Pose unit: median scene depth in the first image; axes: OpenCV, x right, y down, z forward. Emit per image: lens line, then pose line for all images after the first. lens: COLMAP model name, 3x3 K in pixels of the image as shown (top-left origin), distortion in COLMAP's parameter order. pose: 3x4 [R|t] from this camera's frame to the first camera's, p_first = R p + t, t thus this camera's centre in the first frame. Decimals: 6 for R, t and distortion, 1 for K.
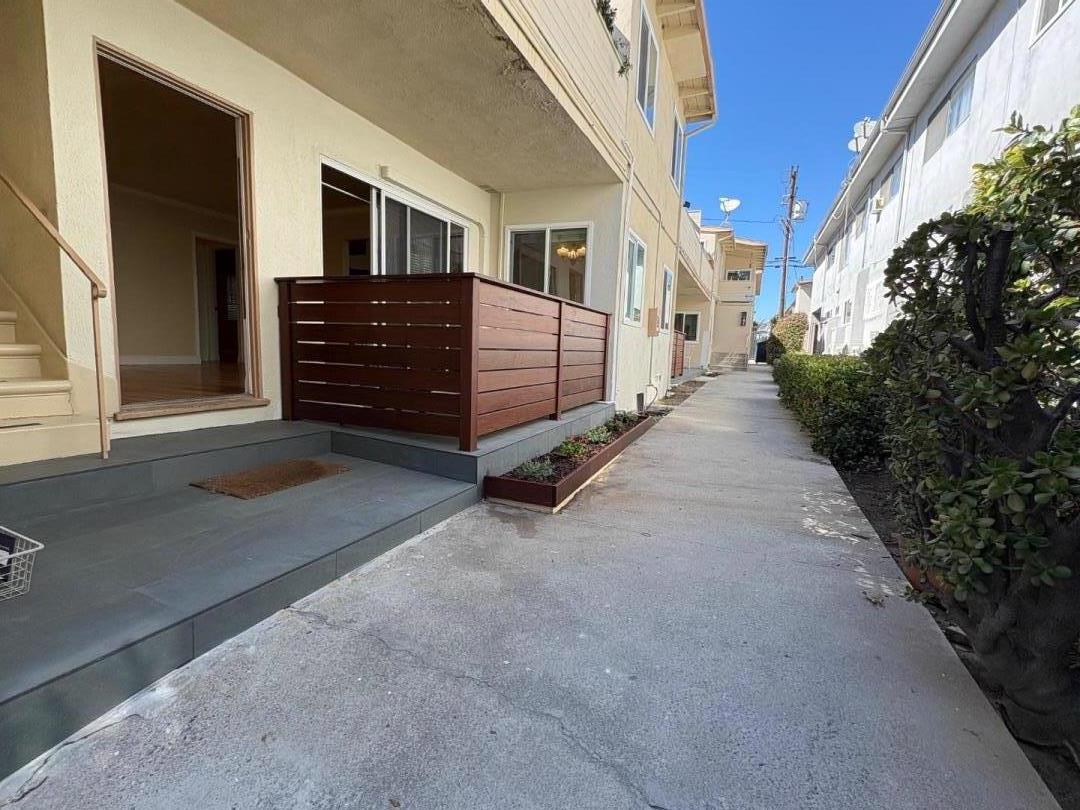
lens RADIAL K [[492.2, 0, 543.5], [0, 492.2, 404.6], [0, 0, 1]] dist [-0.001772, -0.000642]
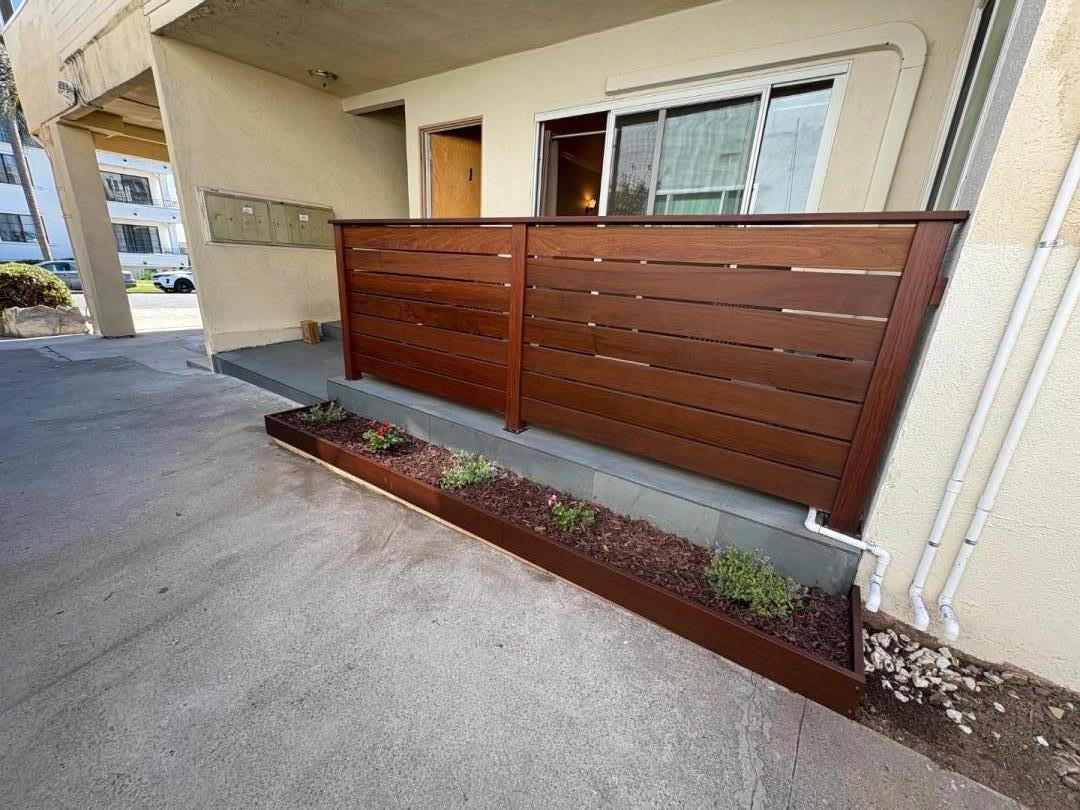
lens RADIAL K [[433.3, 0, 566.2], [0, 433.3, 404.4], [0, 0, 1]] dist [0.001536, 0.000024]
pose [[-0.190889, 0.267902, -0.944346, 0.911894], [-0.167090, 0.939129, 0.300197, -0.304149], [0.967286, 0.215096, -0.134506, 1.981519]]
